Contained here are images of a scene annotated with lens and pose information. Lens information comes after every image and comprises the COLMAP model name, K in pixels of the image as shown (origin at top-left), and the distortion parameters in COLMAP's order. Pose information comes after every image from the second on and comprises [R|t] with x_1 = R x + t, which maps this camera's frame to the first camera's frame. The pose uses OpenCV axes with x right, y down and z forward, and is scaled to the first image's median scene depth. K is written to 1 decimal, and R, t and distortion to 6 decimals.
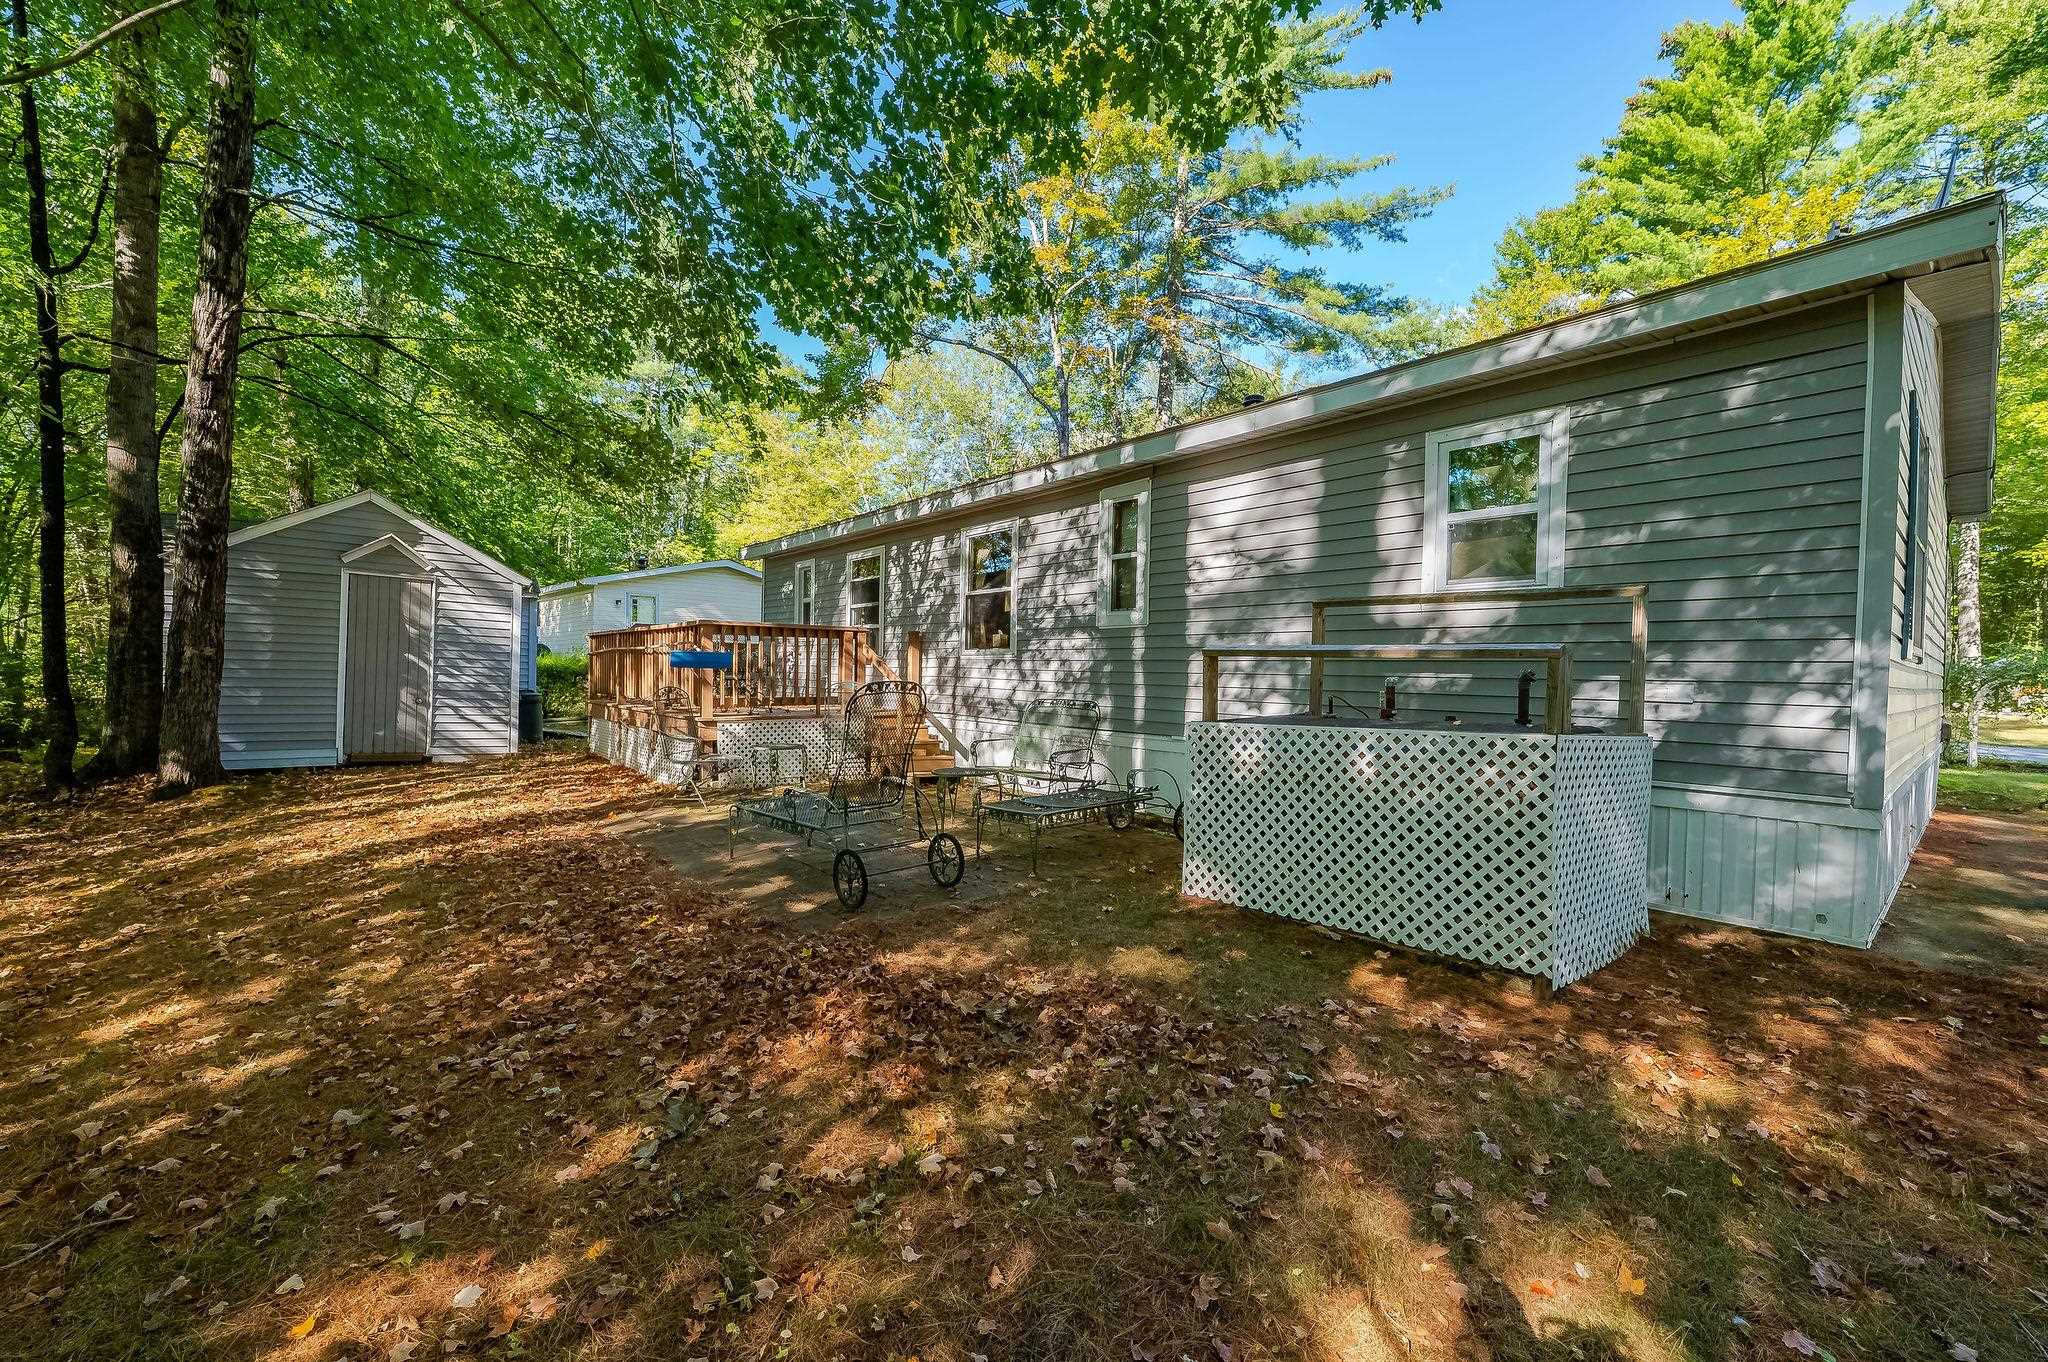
lens RADIAL K [[822.6, 0, 1024.0], [0, 822.6, 681.0], [0, 0, 1]] dist [0.000268, 0.000120]
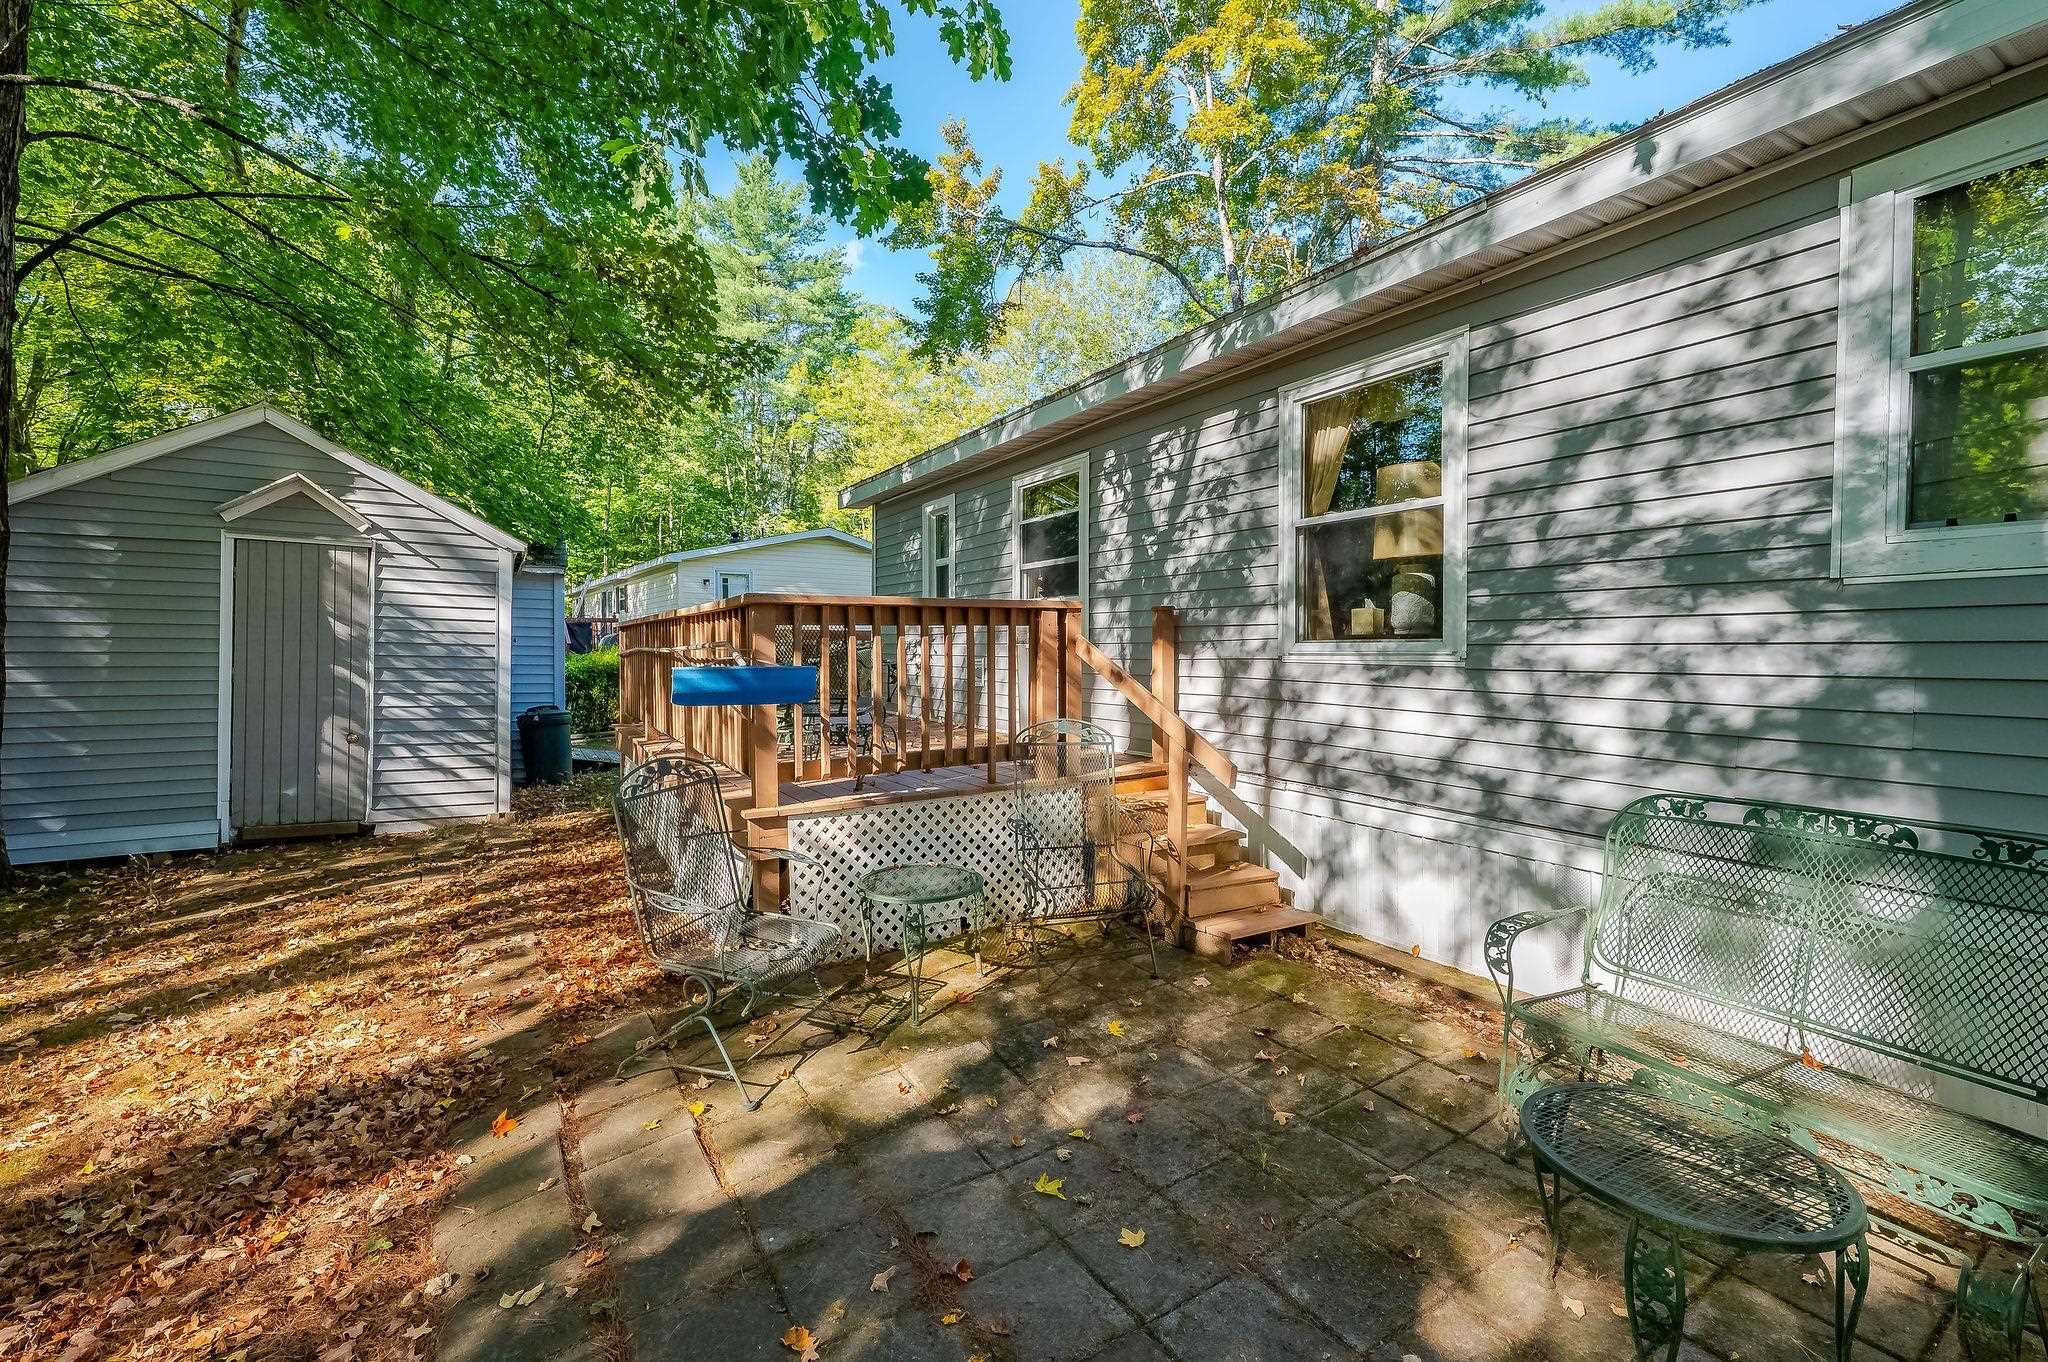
lens RADIAL K [[827.3, 0, 1016.2], [0, 827.3, 652.7], [0, 0, 1]] dist [0.000325, 0.000119]
pose [[0.990968, -0.019326, -0.132701, -0.155369], [0.019019, 0.999813, -0.003586, -0.031557], [0.132745, 0.001030, 0.991150, 0.471788]]
